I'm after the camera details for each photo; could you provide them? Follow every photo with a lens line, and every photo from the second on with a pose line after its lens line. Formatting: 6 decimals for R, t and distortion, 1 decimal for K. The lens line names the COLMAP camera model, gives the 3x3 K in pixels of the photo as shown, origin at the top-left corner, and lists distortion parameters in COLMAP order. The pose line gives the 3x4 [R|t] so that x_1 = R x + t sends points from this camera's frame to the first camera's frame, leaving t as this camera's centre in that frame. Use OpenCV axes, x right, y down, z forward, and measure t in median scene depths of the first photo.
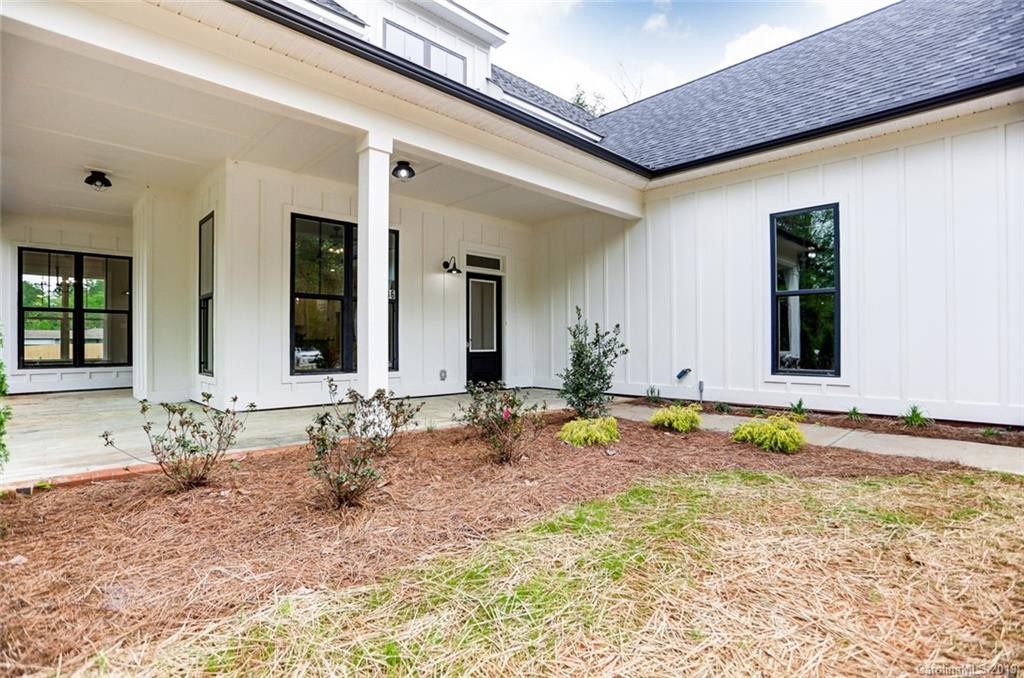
lens RADIAL K [[517.1, 0, 512.0], [0, 517.1, 339.0], [0, 0, 1]] dist [-0.036189, 0.000248]
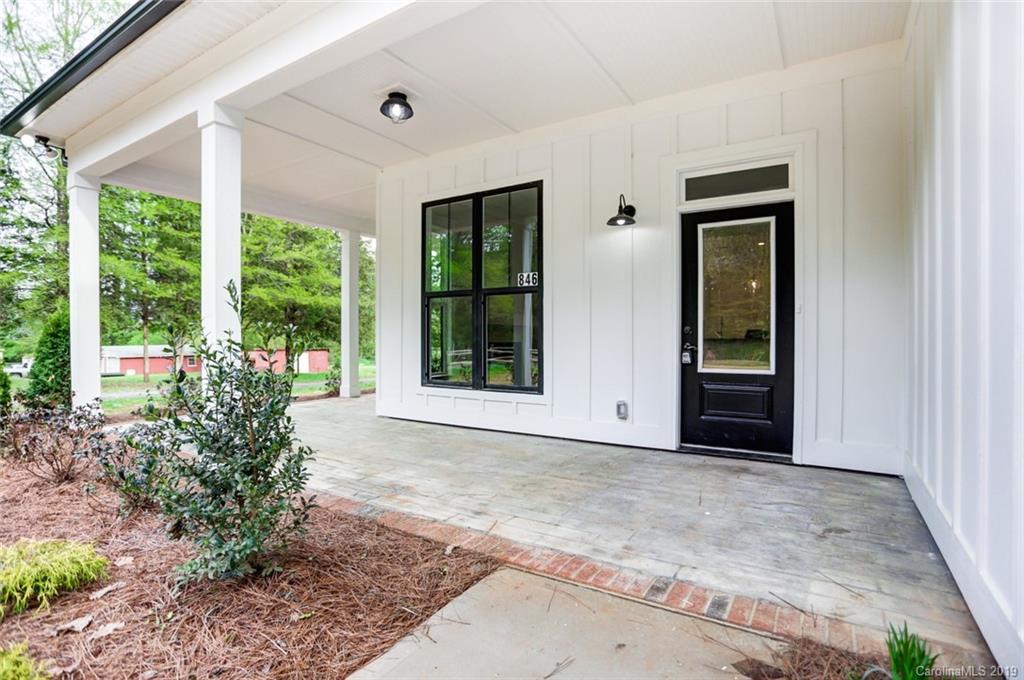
lens RADIAL K [[517.1, 0, 512.0], [0, 517.1, 340.0], [0, 0, 1]] dist [-0.036189, 0.000248]
pose [[0.220962, 0.006932, -0.975258, 0.374177], [0.003882, 0.999961, 0.007987, -0.010810], [0.975275, -0.005551, 0.220926, 0.735019]]
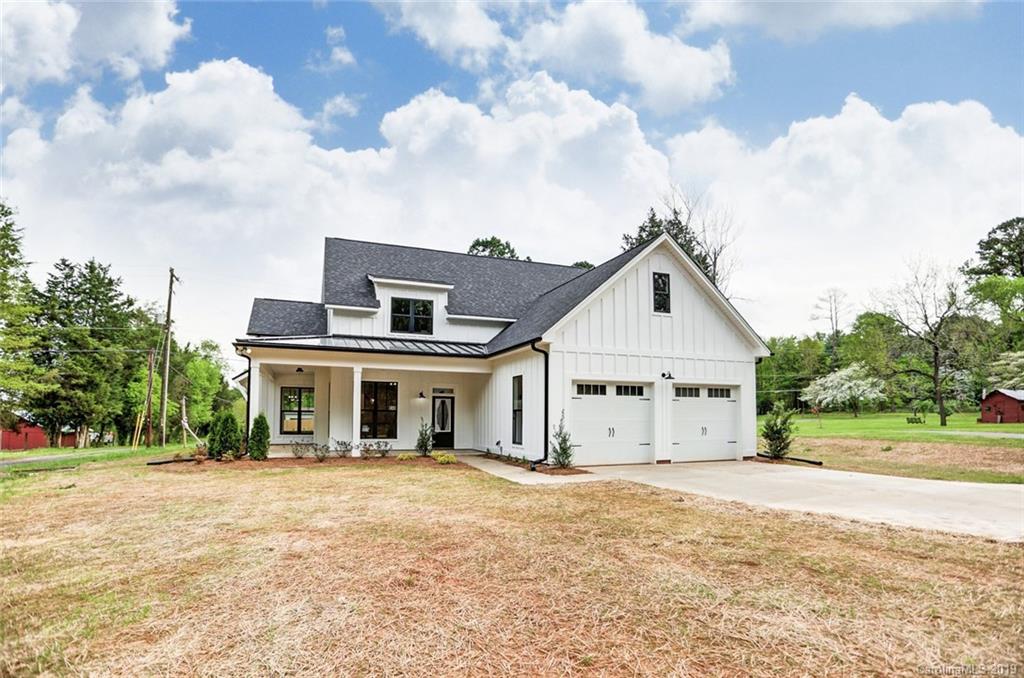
lens RADIAL K [[517.1, 0, 512.0], [0, 517.1, 339.0], [0, 0, 1]] dist [-0.036189, 0.000248]
pose [[0.925334, -0.049884, -0.375858, 1.110947], [-0.002990, 0.990316, -0.138798, -0.065754], [0.379142, 0.129558, 0.916224, -0.987641]]
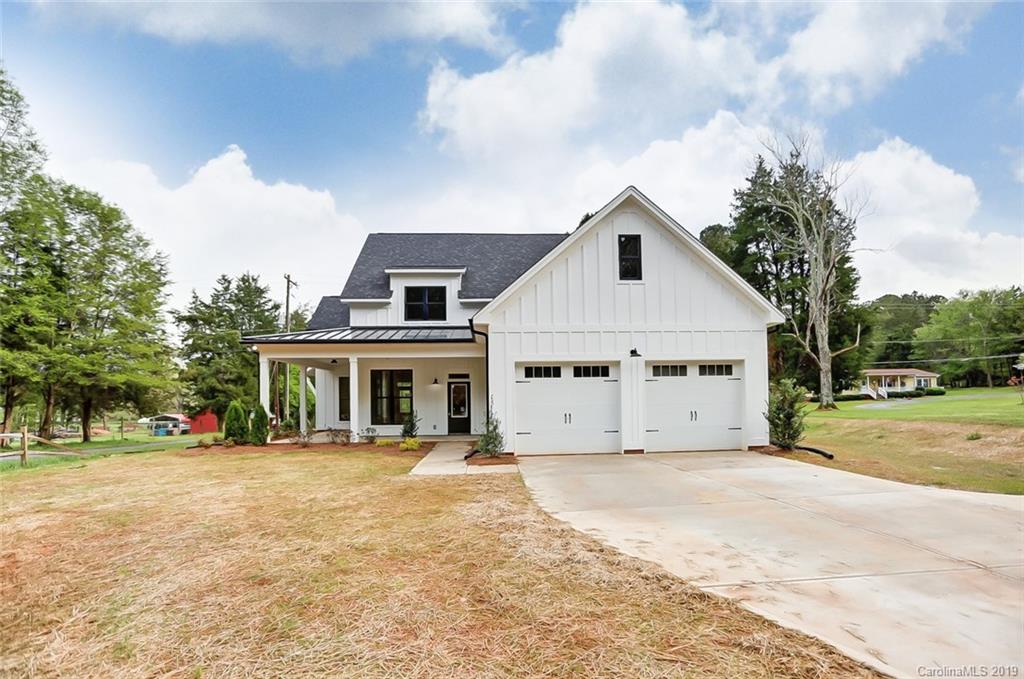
lens RADIAL K [[524.8, 0, 512.0], [0, 524.8, 339.5], [0, 0, 1]] dist [-0.042479, 0.000372]
pose [[0.758343, -0.081124, -0.646788, 1.648340], [0.018889, 0.994544, -0.102594, -0.074858], [0.651582, 0.065584, 0.755738, -0.573260]]
